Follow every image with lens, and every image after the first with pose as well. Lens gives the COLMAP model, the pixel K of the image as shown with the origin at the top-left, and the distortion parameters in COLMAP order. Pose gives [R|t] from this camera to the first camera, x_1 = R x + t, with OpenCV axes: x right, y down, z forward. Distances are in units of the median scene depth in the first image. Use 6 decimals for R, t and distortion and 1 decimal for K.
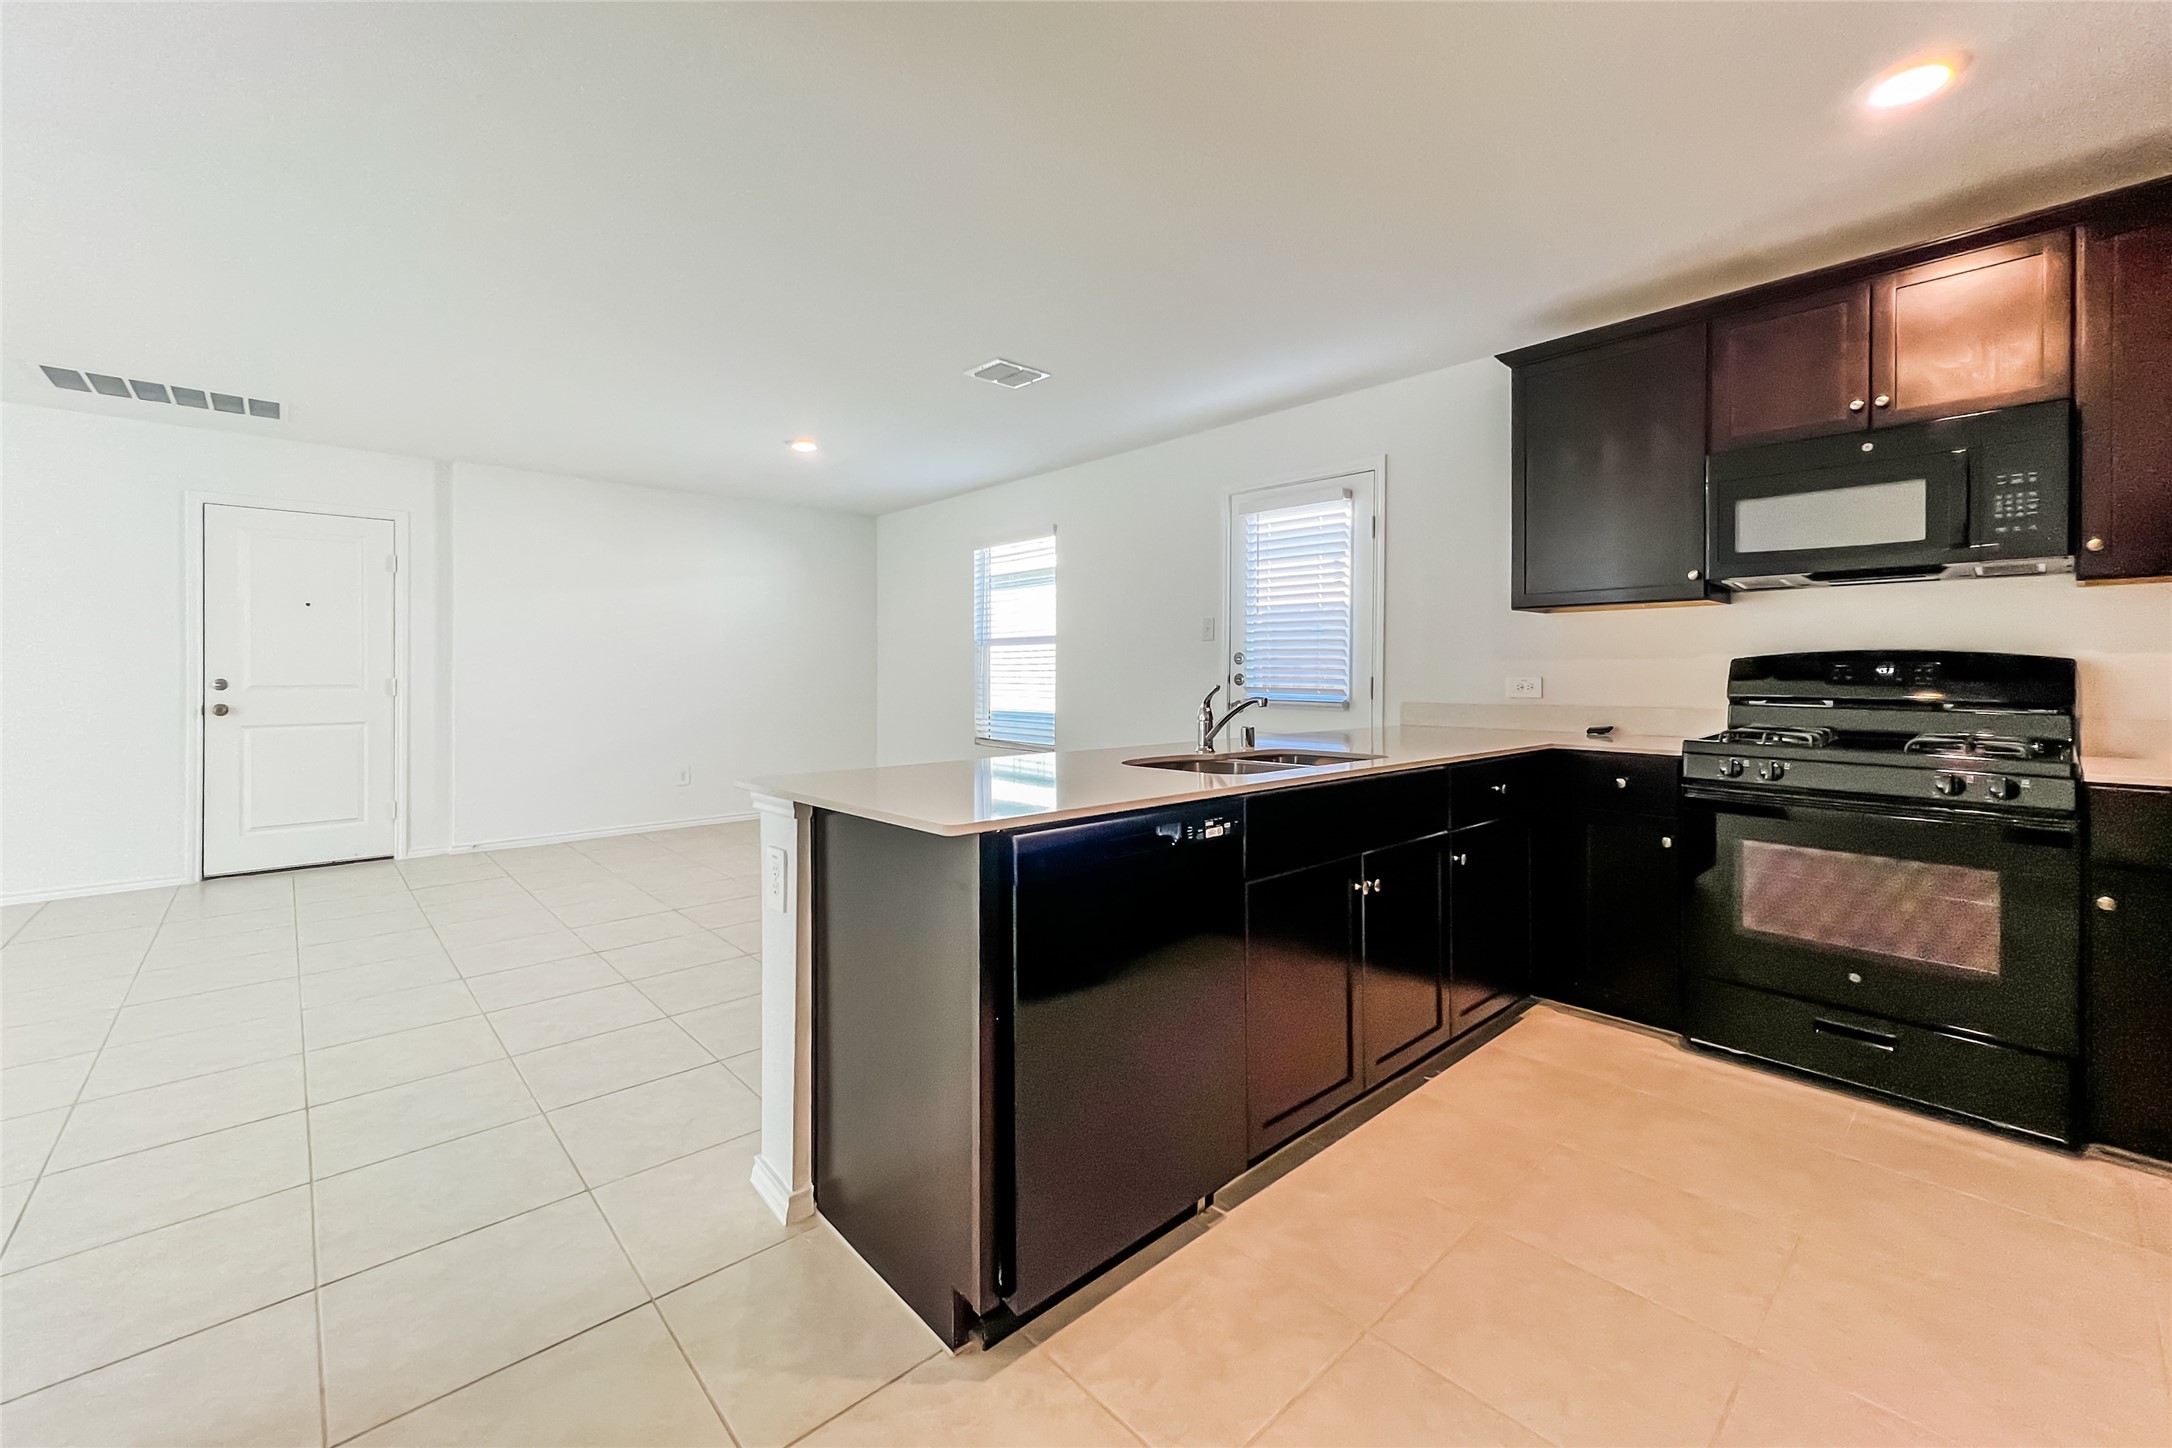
lens RADIAL K [[888.8, 0, 1085.9], [0, 888.8, 668.7], [0, 0, 1]] dist [0.000799, 0.000077]
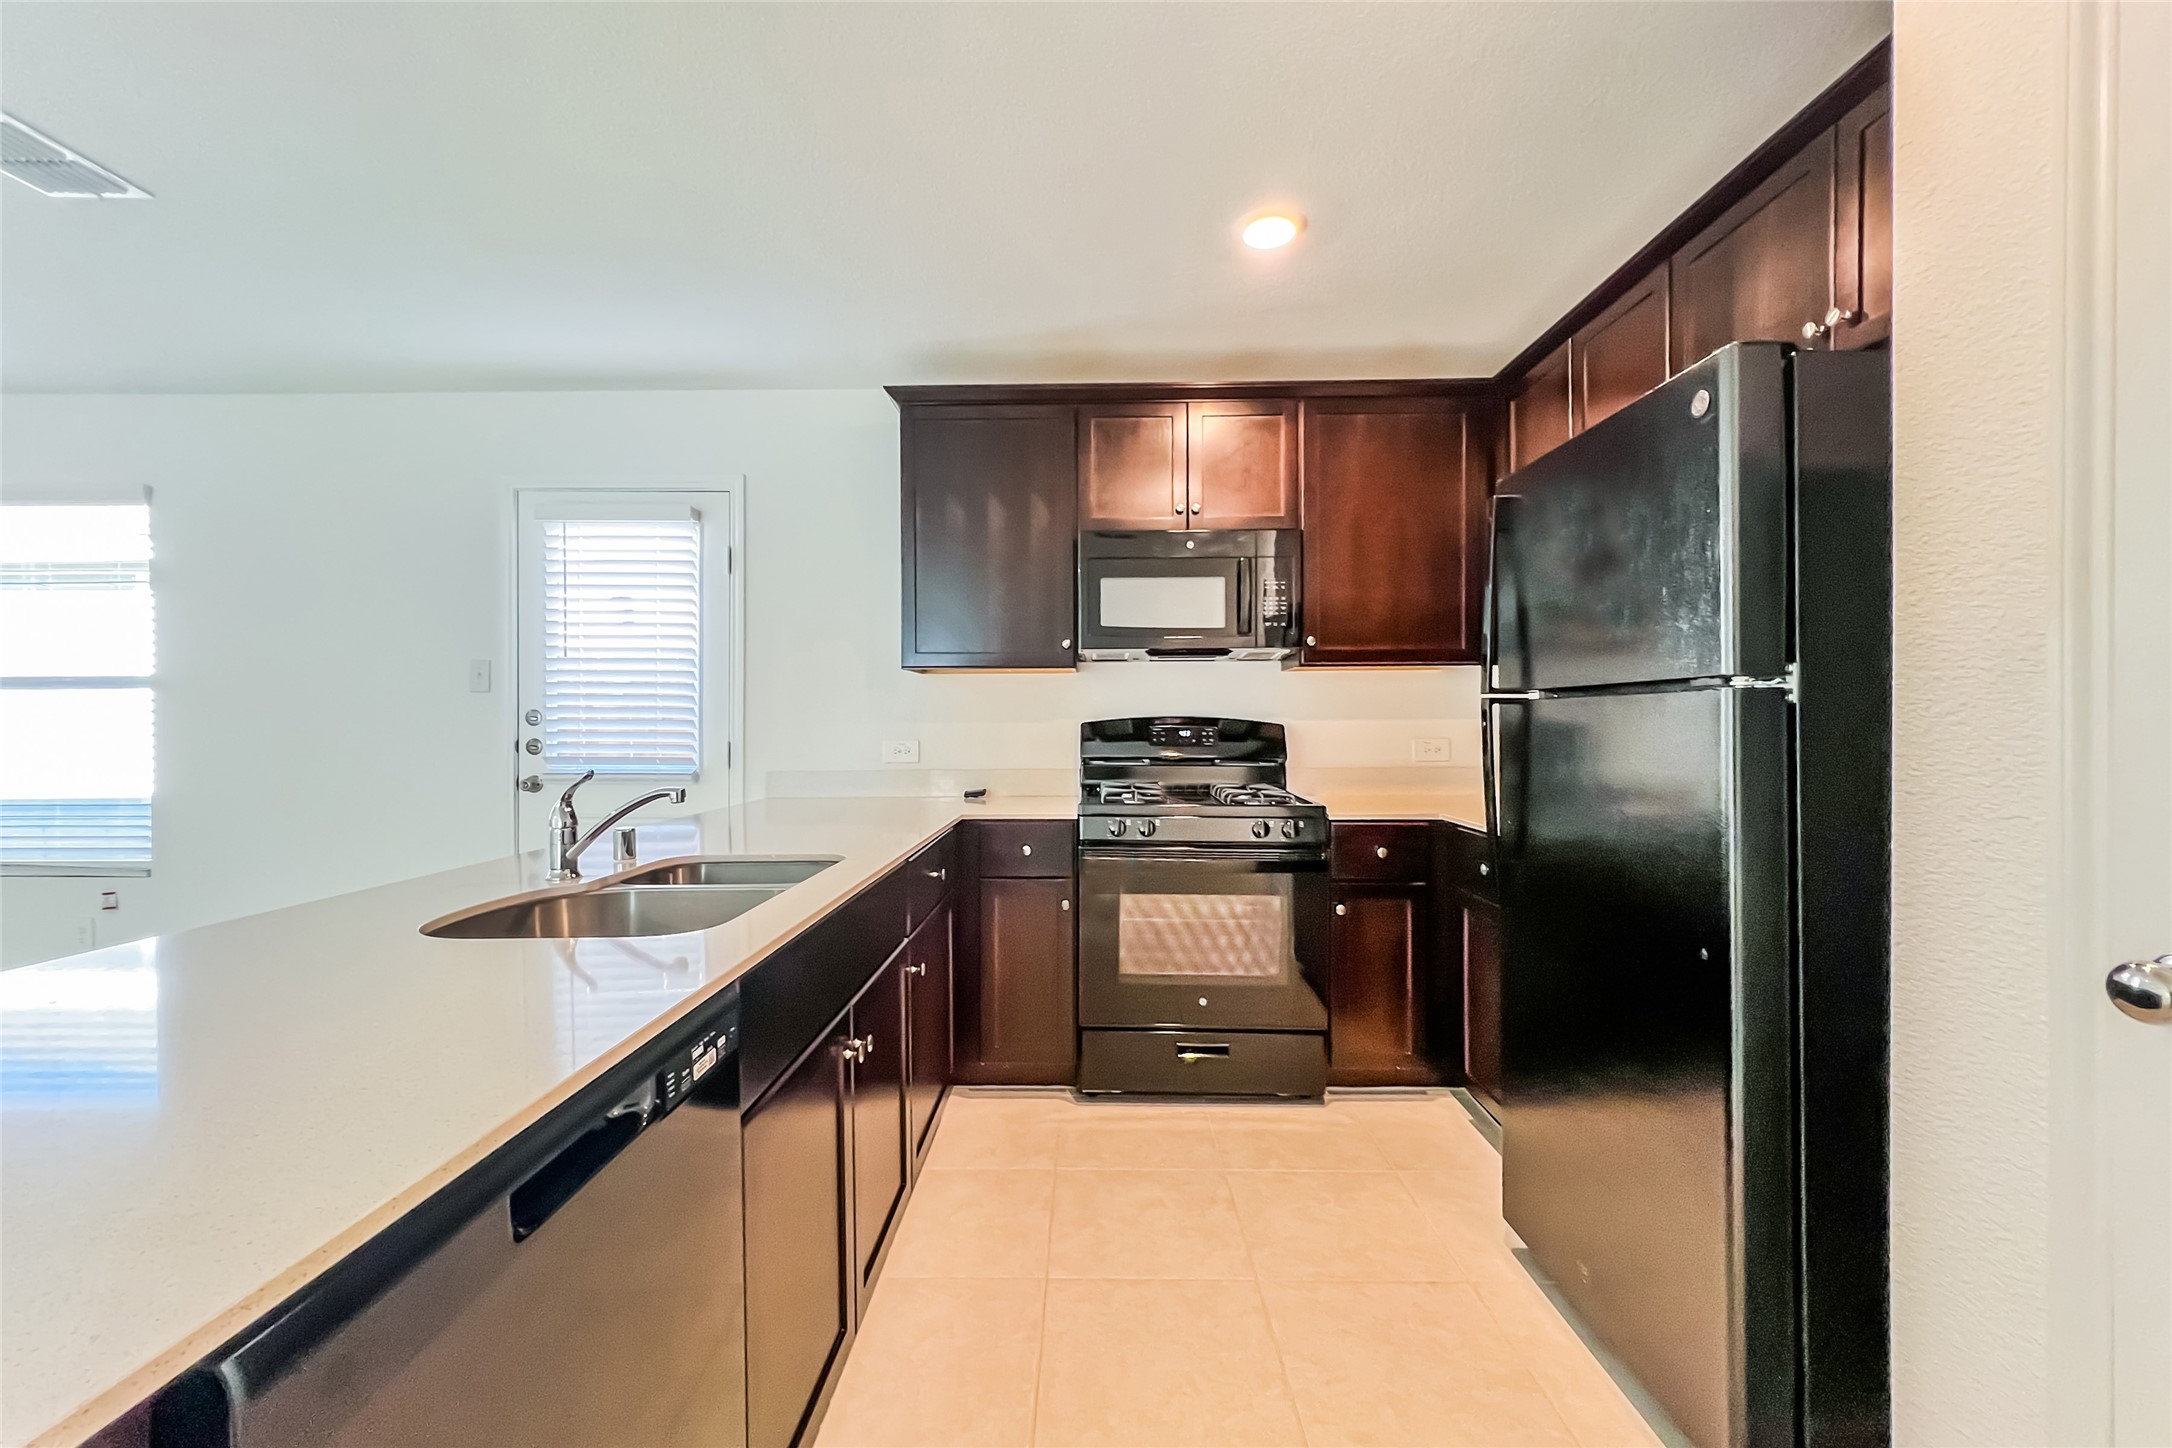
lens RADIAL K [[863.2, 0, 1086.0], [0, 863.2, 724.0], [0, 0, 1]] dist [-0.000617, -0.000158]
pose [[0.685542, -0.002614, 0.728029, -0.046603], [-0.001321, 0.999987, 0.004834, -0.015592], [-0.728032, -0.004276, 0.685530, 0.280193]]
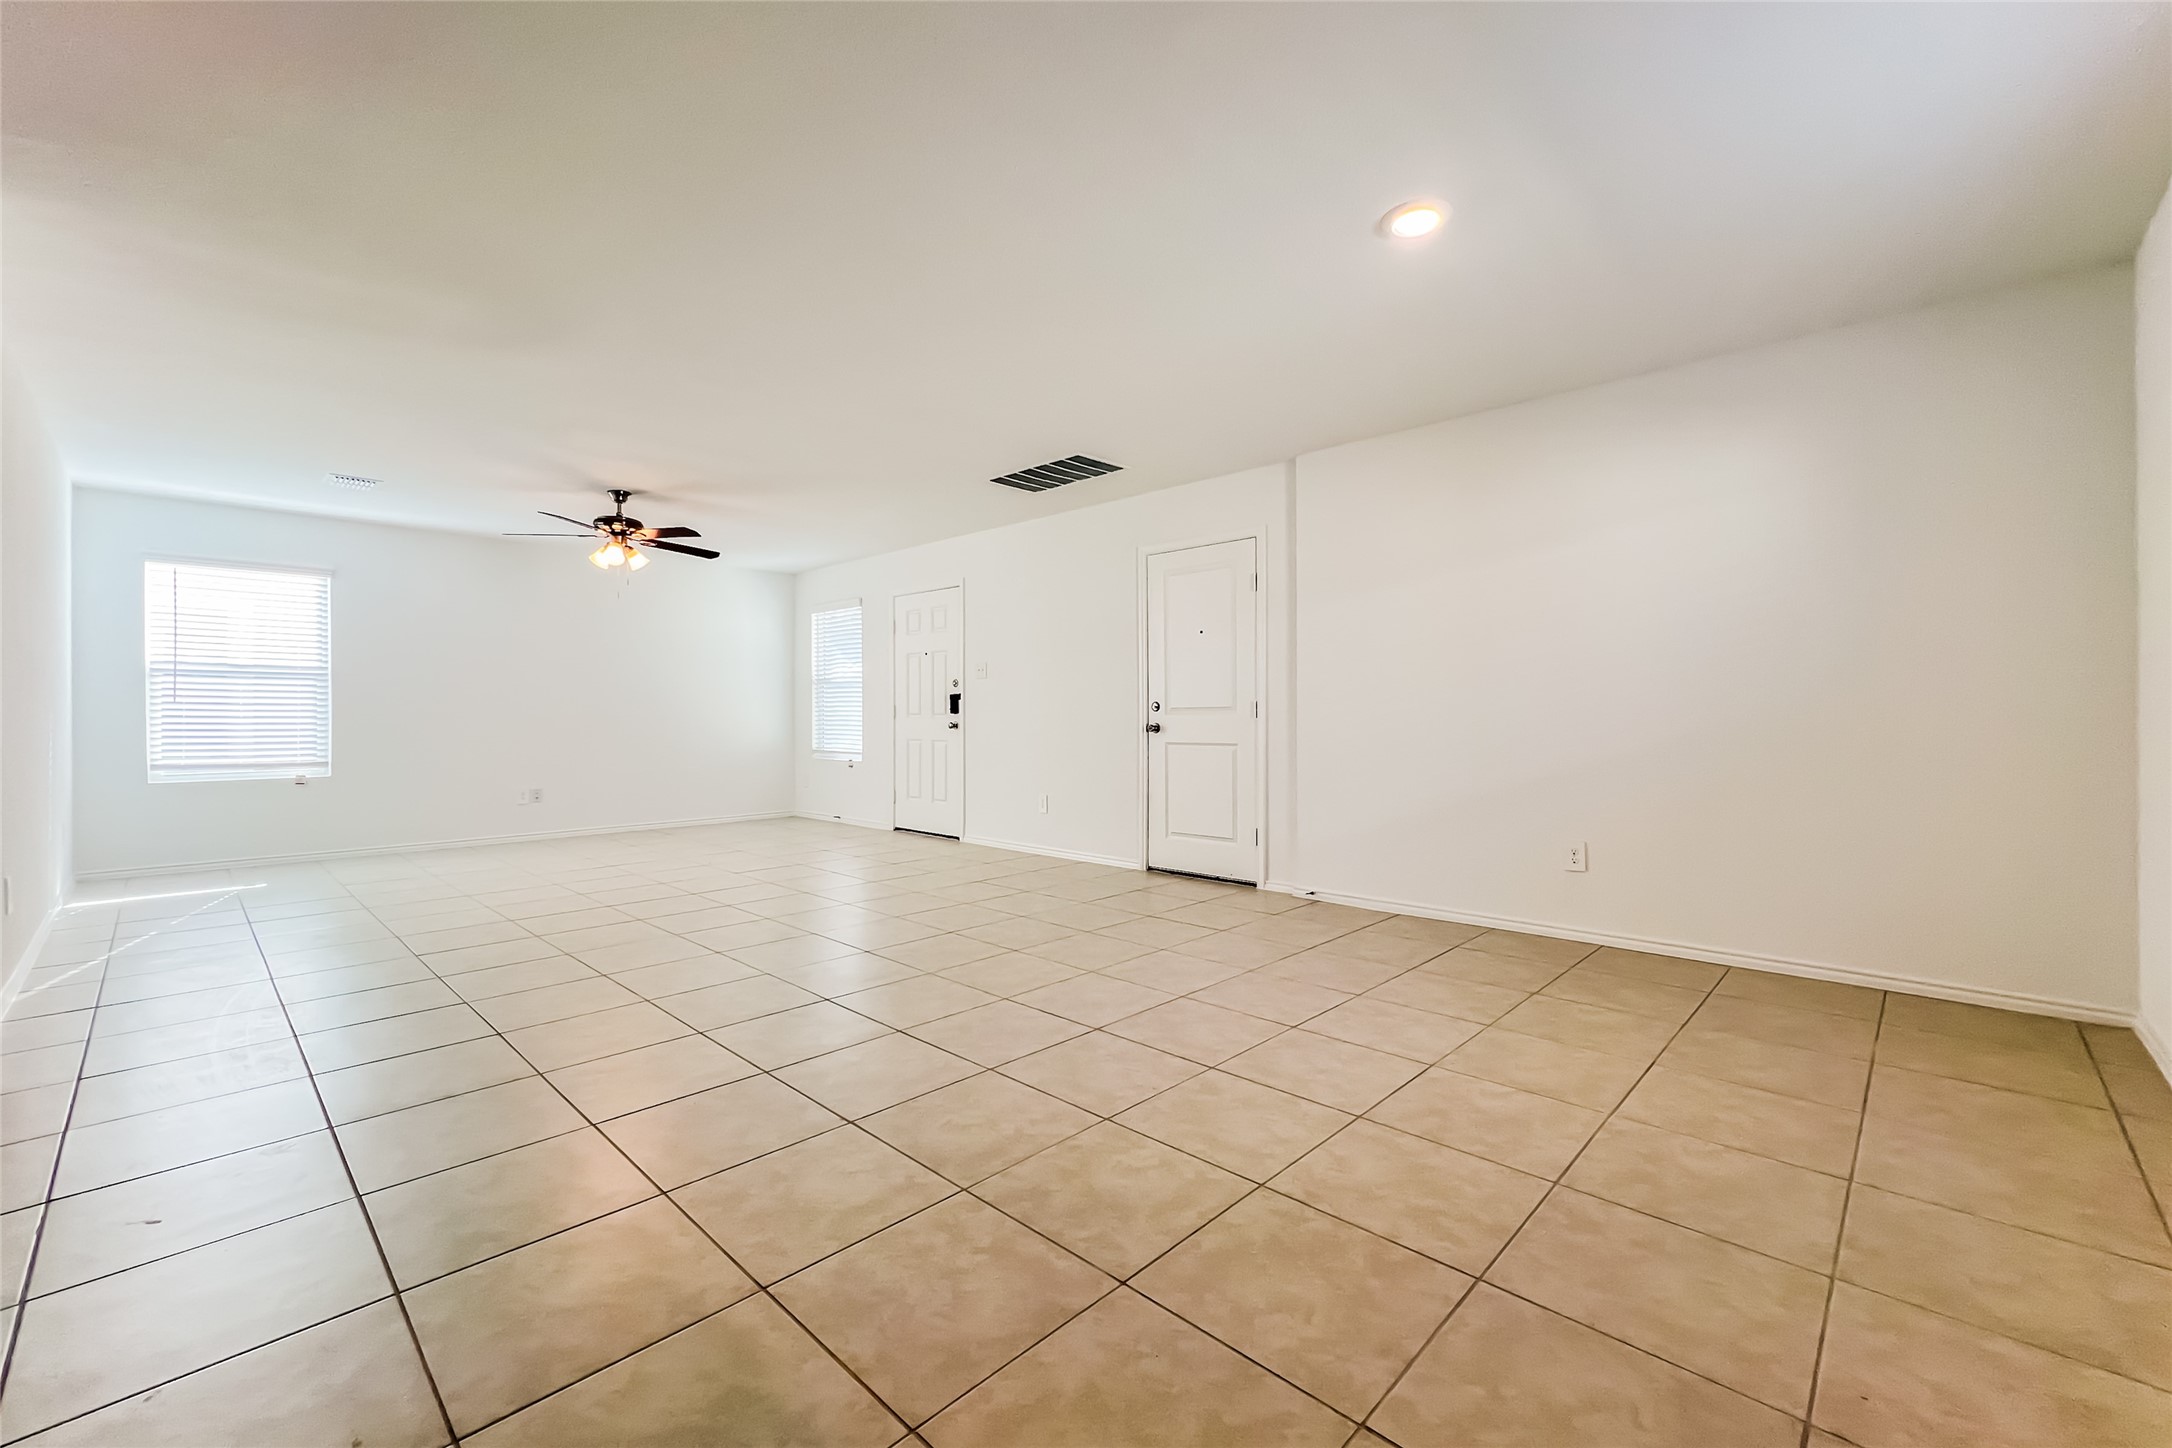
lens RADIAL K [[878.1, 0, 1064.5], [0, 878.1, 710.0], [0, 0, 1]] dist [0.001129, 0.000027]
pose [[0.060587, -0.002841, -0.998159, 0.303997], [0.003245, 0.999991, -0.002649, 0.041451], [0.998158, -0.003079, 0.060595, 1.363949]]
